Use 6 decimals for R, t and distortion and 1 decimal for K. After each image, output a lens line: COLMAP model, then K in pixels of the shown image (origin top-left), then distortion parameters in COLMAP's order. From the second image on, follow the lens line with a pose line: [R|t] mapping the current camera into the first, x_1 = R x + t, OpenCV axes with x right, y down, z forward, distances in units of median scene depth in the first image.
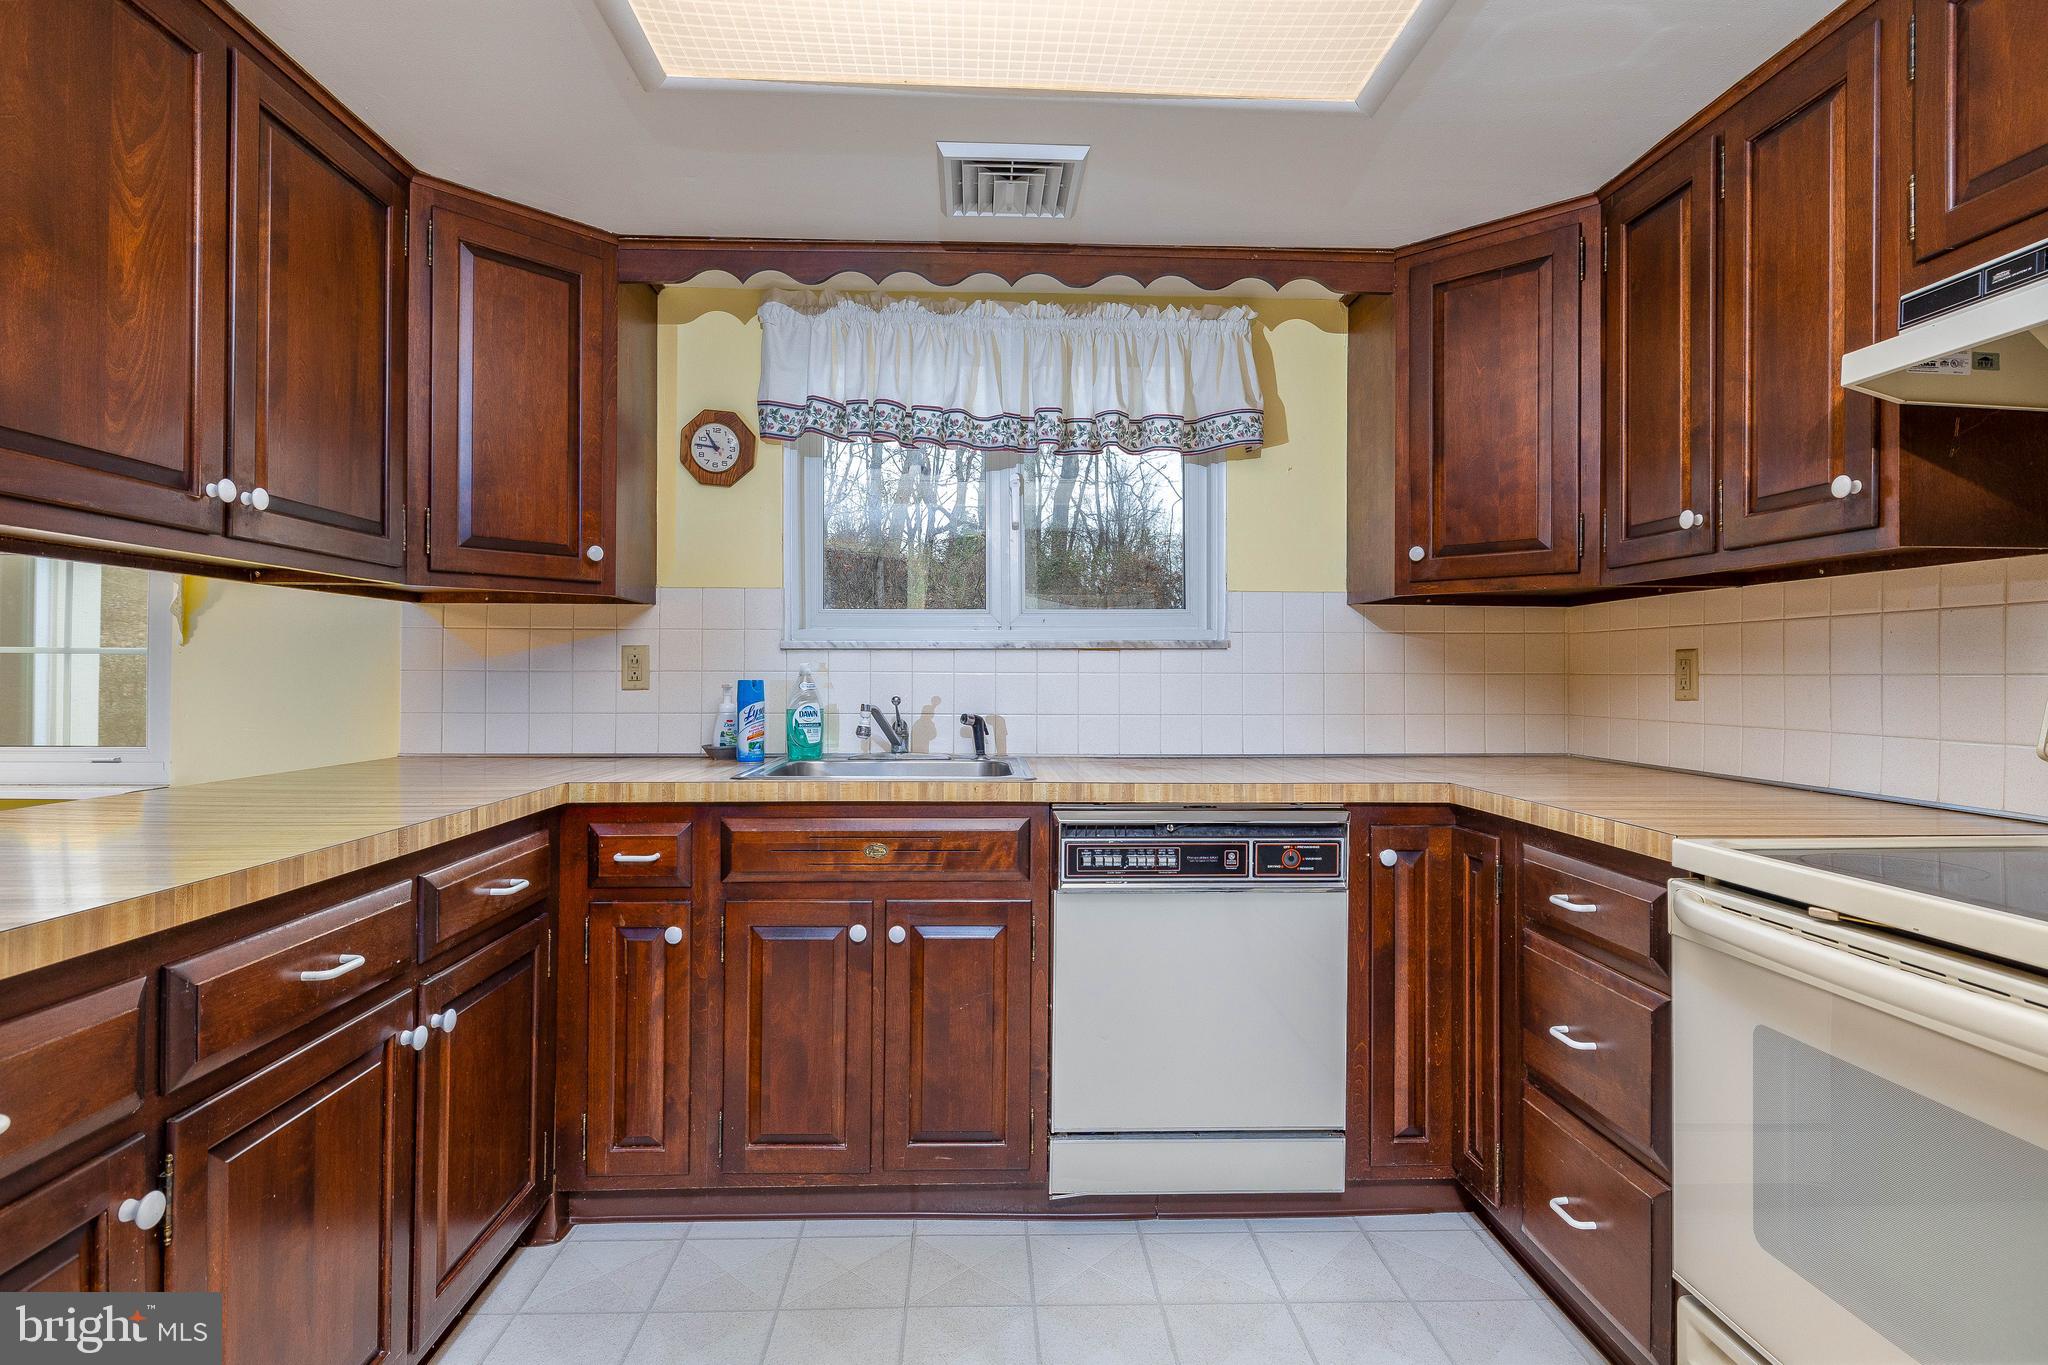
lens RADIAL K [[1021.2, 0, 1021.5], [0, 1021.2, 671.1], [0, 0, 1]] dist [0.003548, -0.004399]
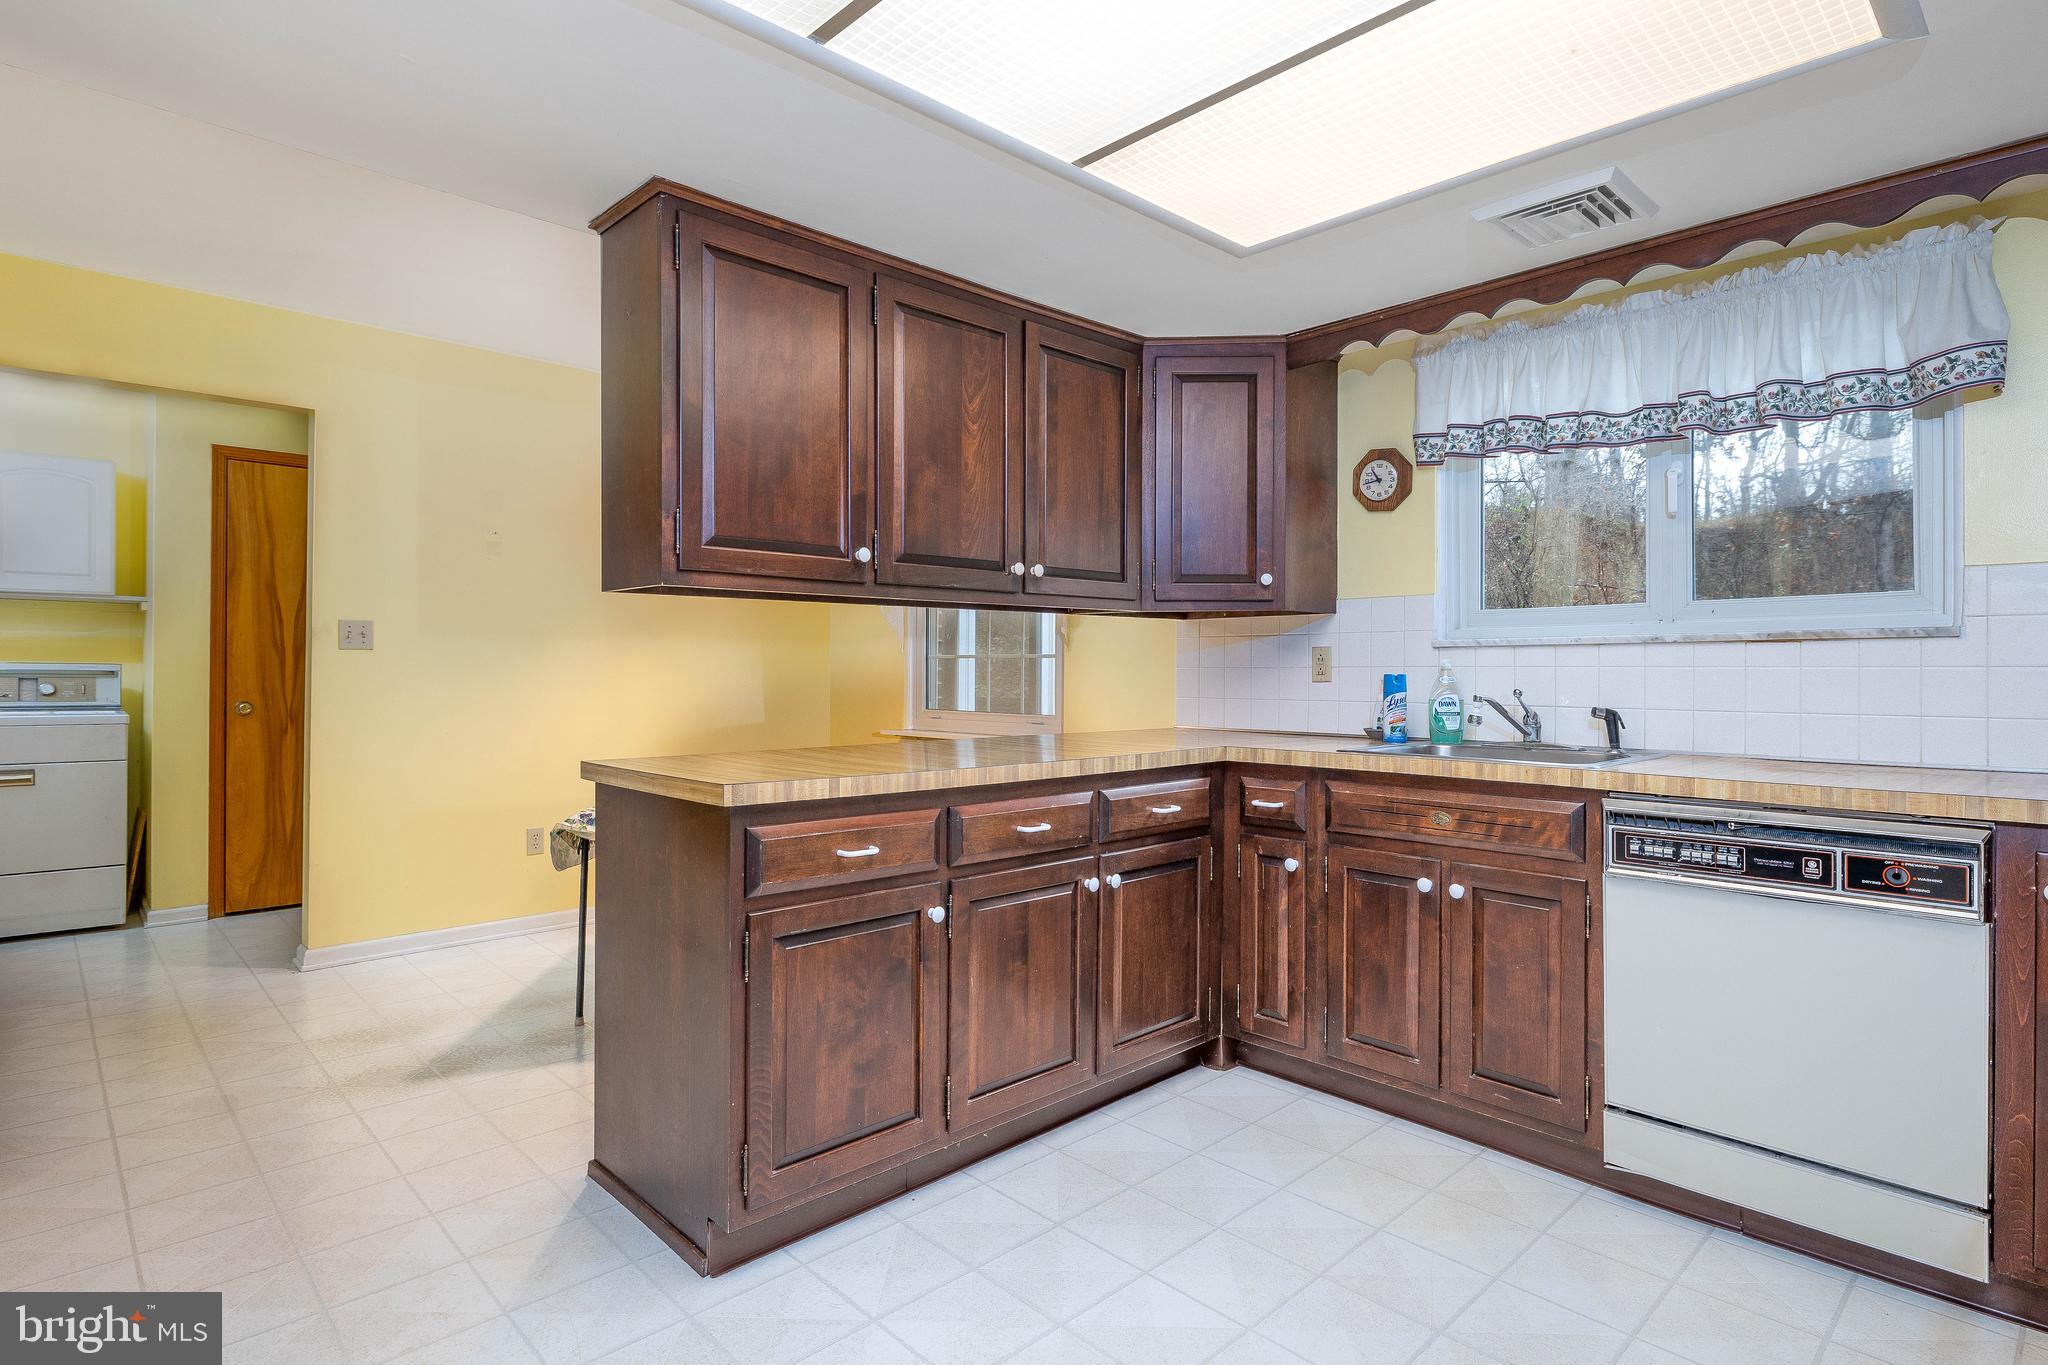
lens RADIAL K [[1040.0, 0, 1016.7], [0, 1040.0, 674.7], [0, 0, 1]] dist [-0.003956, -0.002967]
pose [[0.657258, 0.000794, -0.753665, 0.434483], [0.003900, 0.999982, 0.004455, 0.002623], [0.753656, -0.005867, 0.657243, -0.156299]]
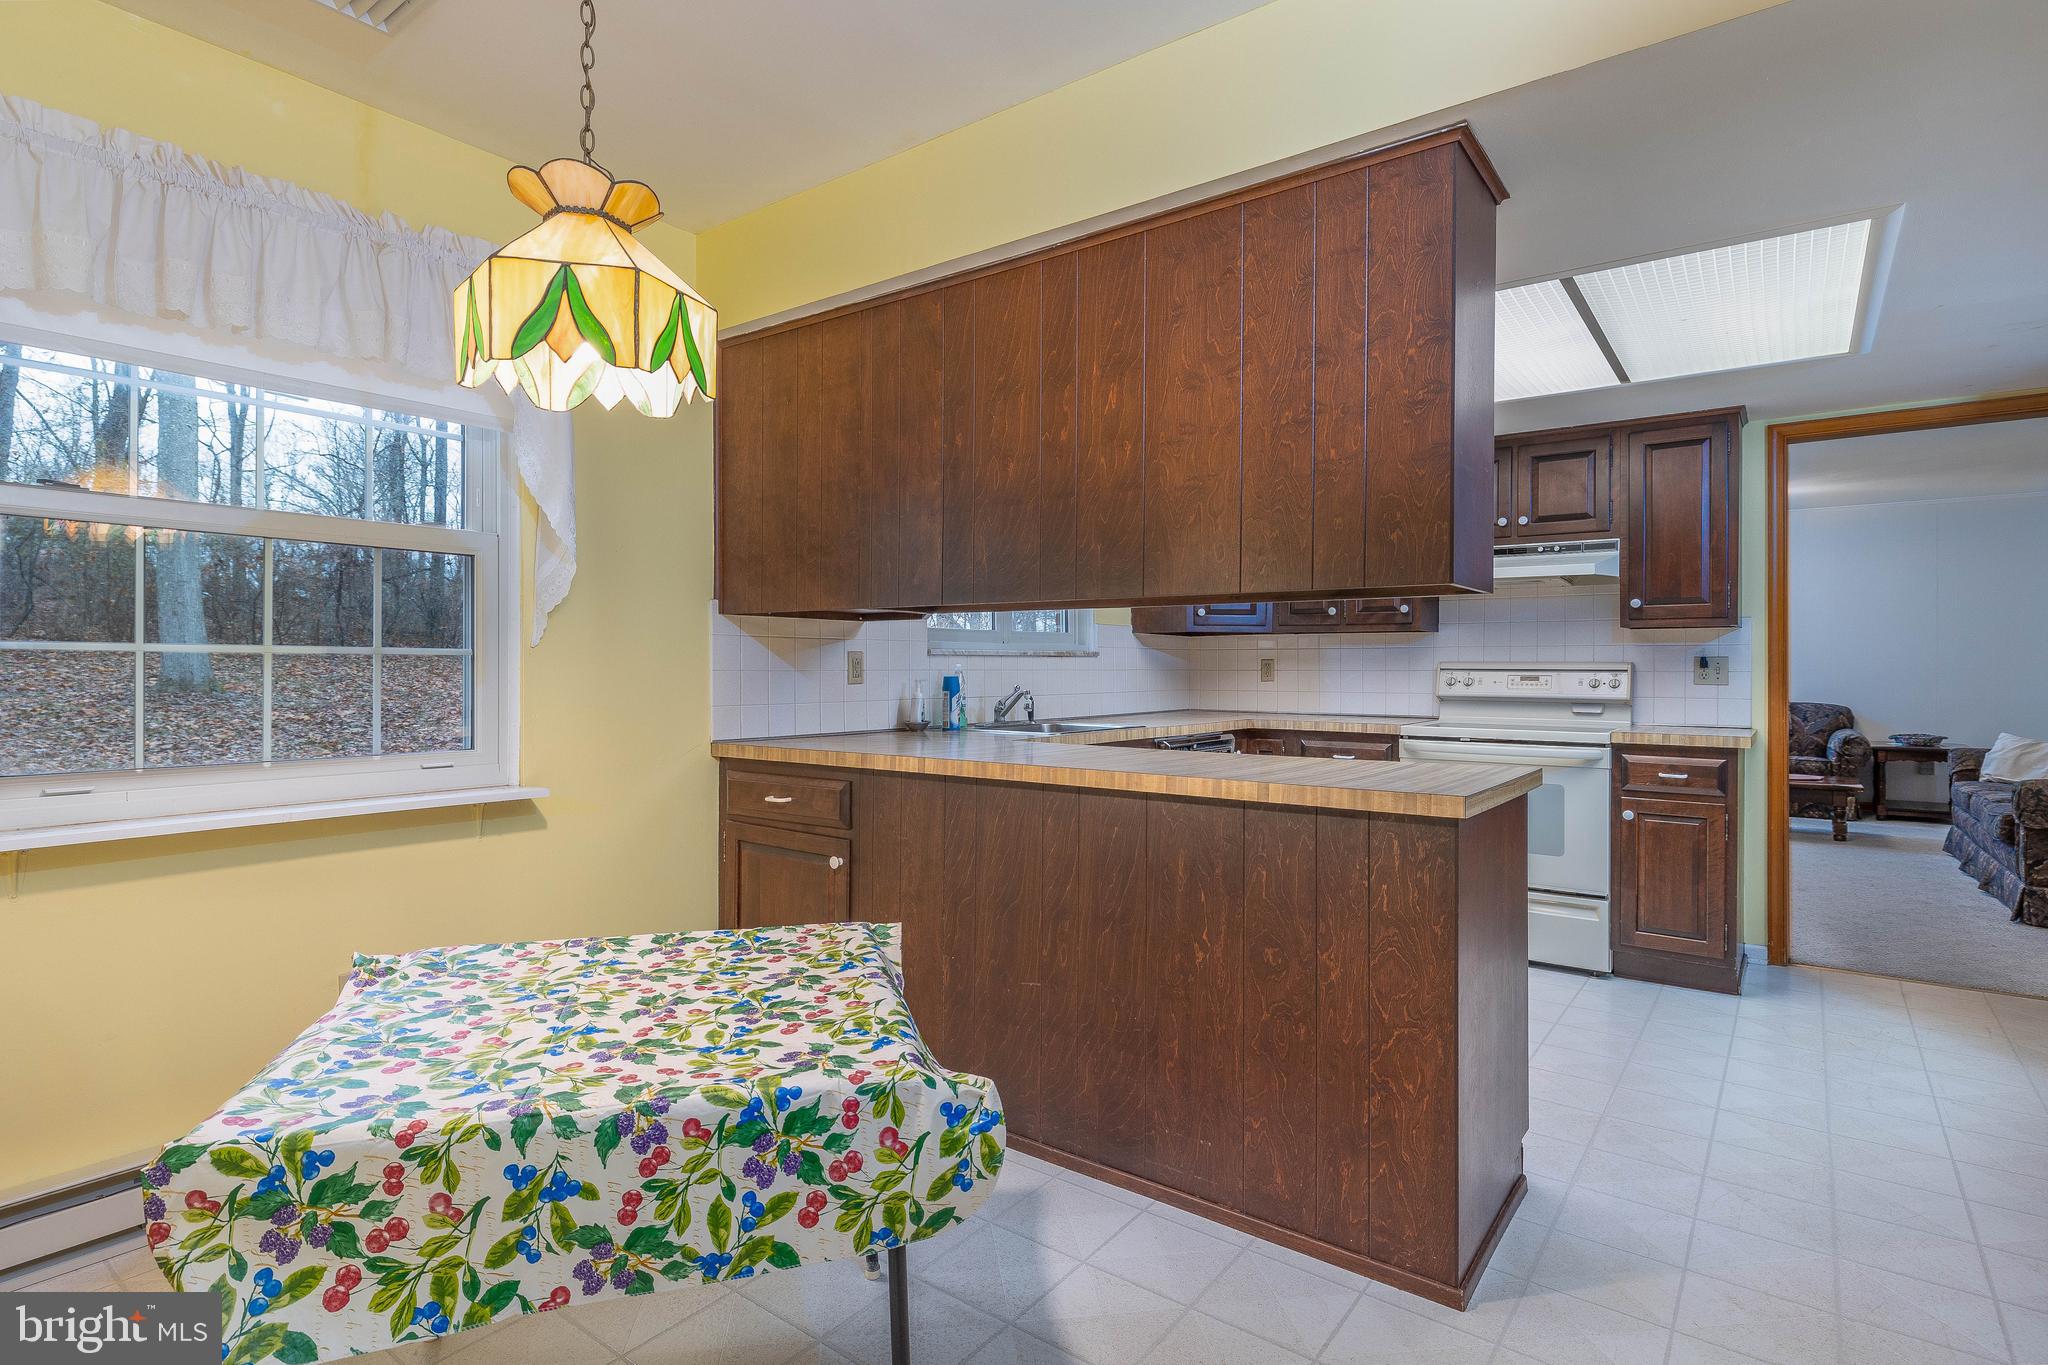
lens RADIAL K [[1021.2, 0, 1023.6], [0, 1021.2, 673.5], [0, 0, 1]] dist [0.003548, -0.004399]
pose [[0.639711, -0.007018, 0.768583, -1.647983], [-0.004843, 0.999902, 0.013161, -0.019879], [-0.768600, -0.012142, 0.639614, -0.060051]]
